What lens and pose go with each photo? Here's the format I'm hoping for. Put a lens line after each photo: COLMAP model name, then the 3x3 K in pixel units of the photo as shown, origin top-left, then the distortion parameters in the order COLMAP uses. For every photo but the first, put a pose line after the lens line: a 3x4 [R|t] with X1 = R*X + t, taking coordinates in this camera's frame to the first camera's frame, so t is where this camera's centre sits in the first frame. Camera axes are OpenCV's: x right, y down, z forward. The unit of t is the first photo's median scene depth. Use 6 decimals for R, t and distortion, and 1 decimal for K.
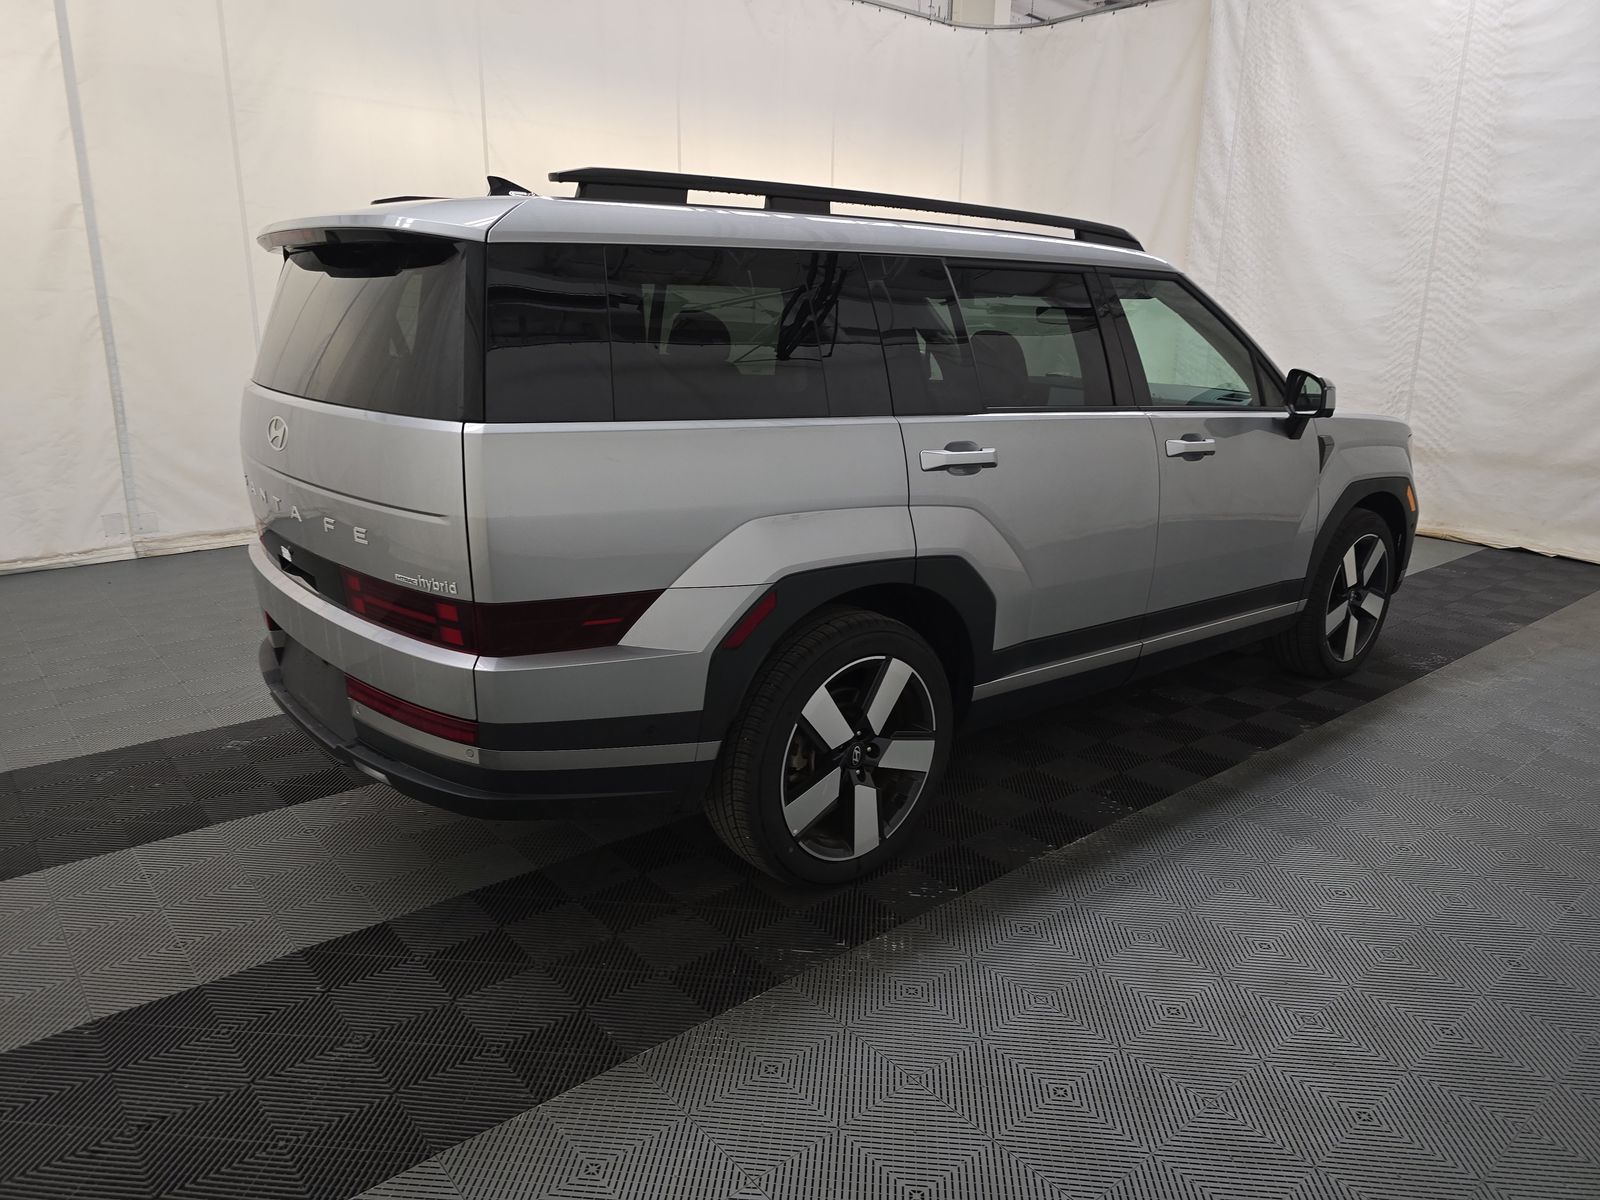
lens RADIAL K [[1056.3, 0, 799.3], [0, 1056.3, 595.2], [0, 0, 1]] dist [0.010615, -0.014127]
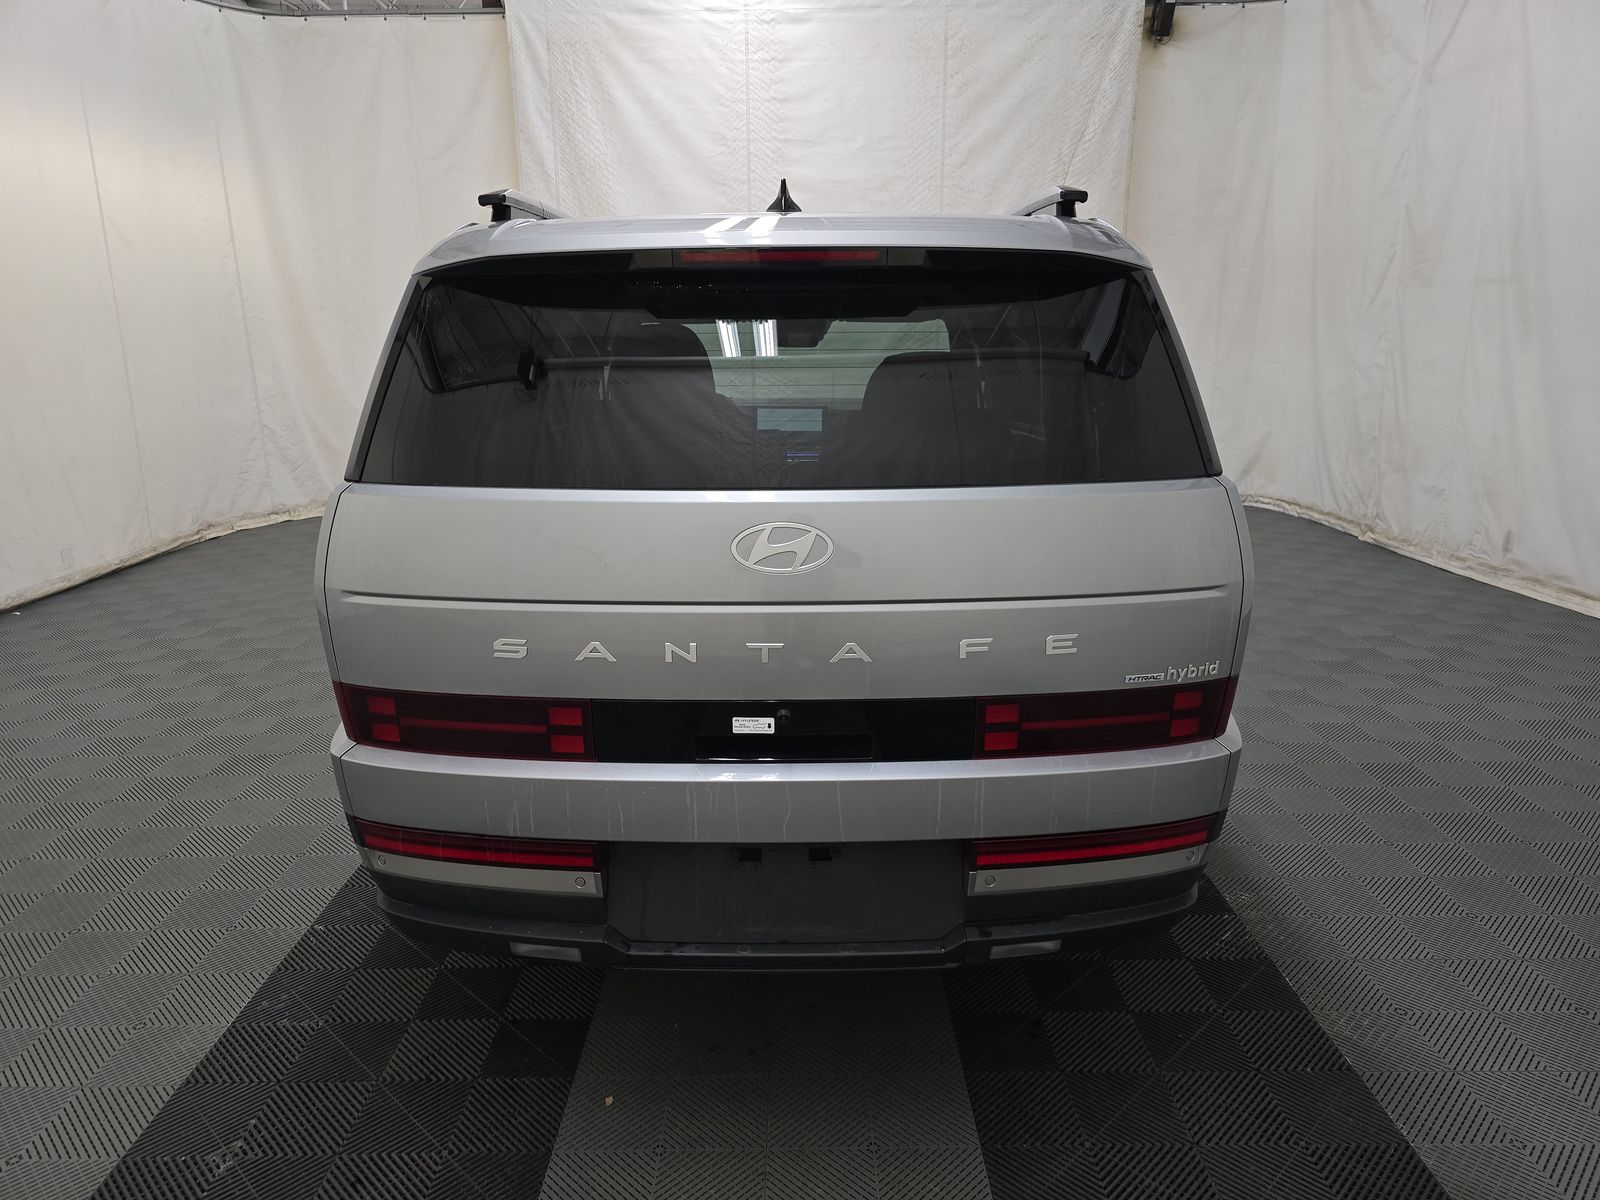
lens RADIAL K [[1056.3, 0, 797.7], [0, 1056.3, 601.6], [0, 0, 1]] dist [0.010615, -0.014127]
pose [[0.638621, -0.207761, 0.740944, -0.337815], [0.217949, 0.972271, 0.084774, -0.058207], [-0.738012, 0.107350, 0.666194, 0.198229]]
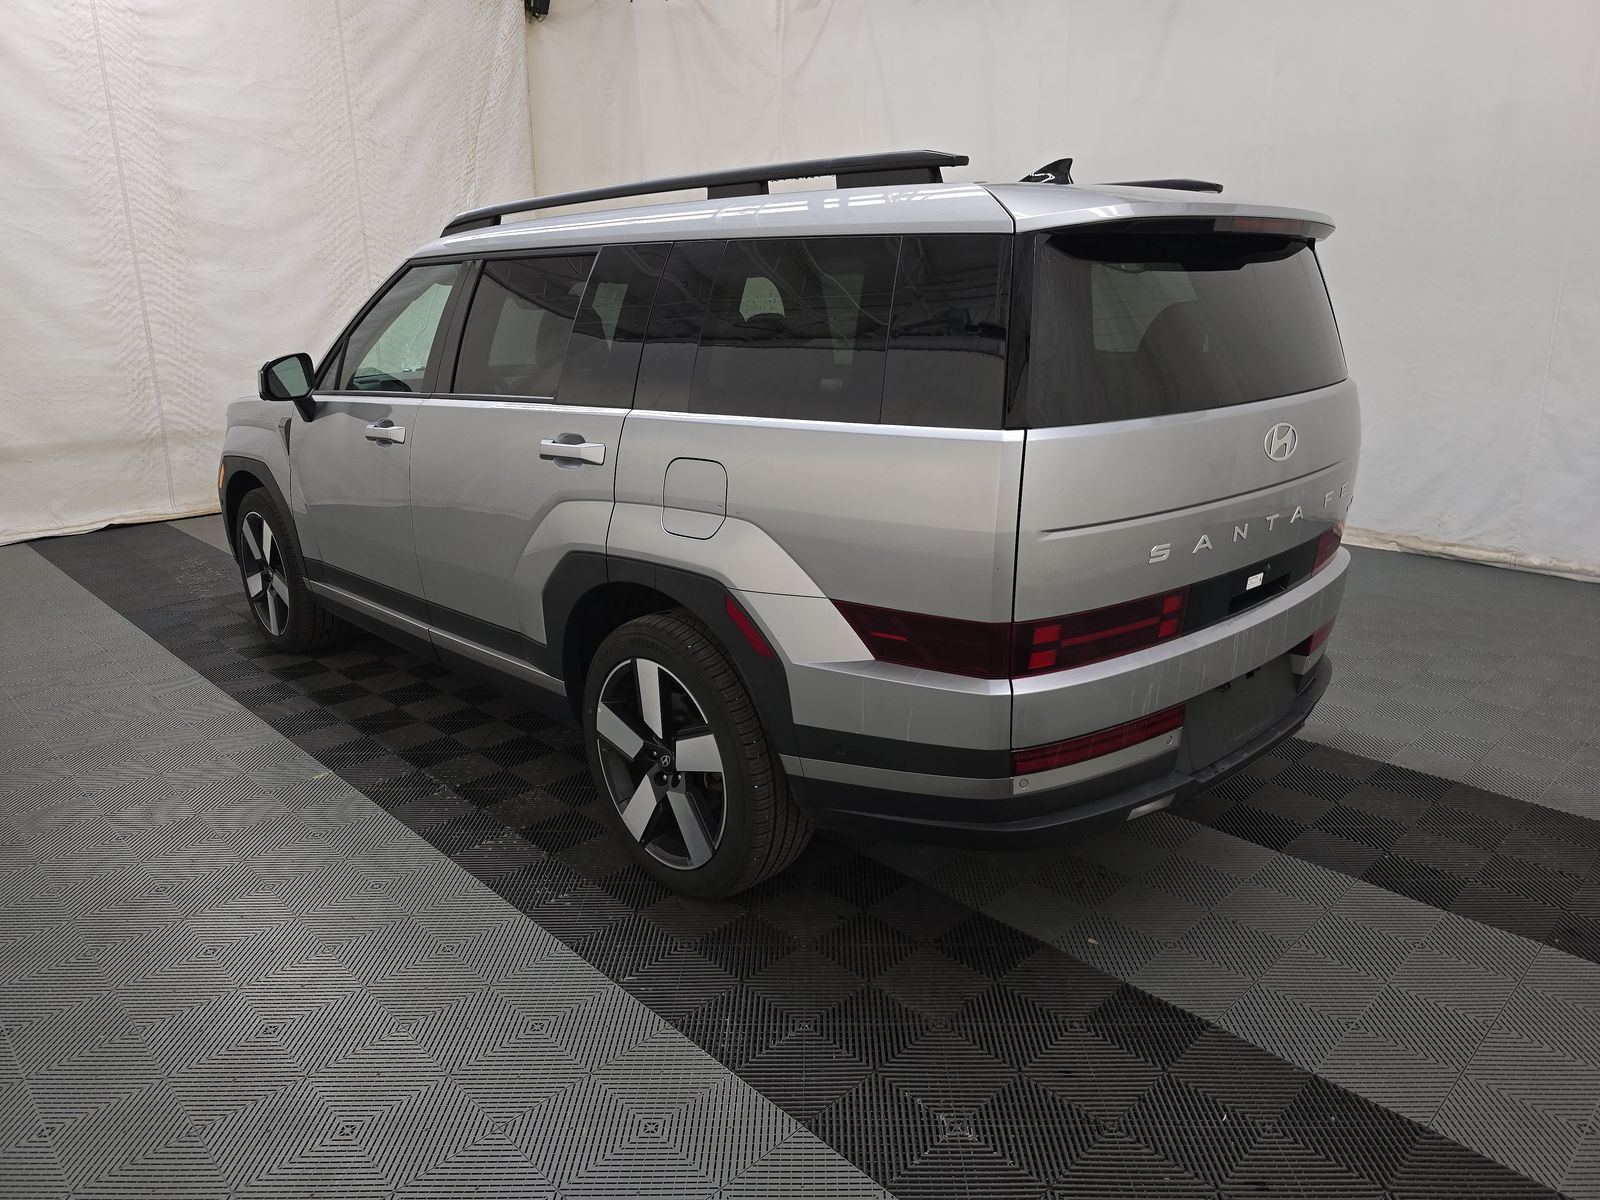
lens RADIAL K [[1056.3, 0, 794.4], [0, 1056.3, 598.2], [0, 0, 1]] dist [0.010615, -0.014127]
pose [[-0.060135, -0.288750, 0.955514, -0.467939], [0.271103, 0.916541, 0.294034, -0.137484], [-0.960670, 0.276724, 0.023165, 0.486146]]
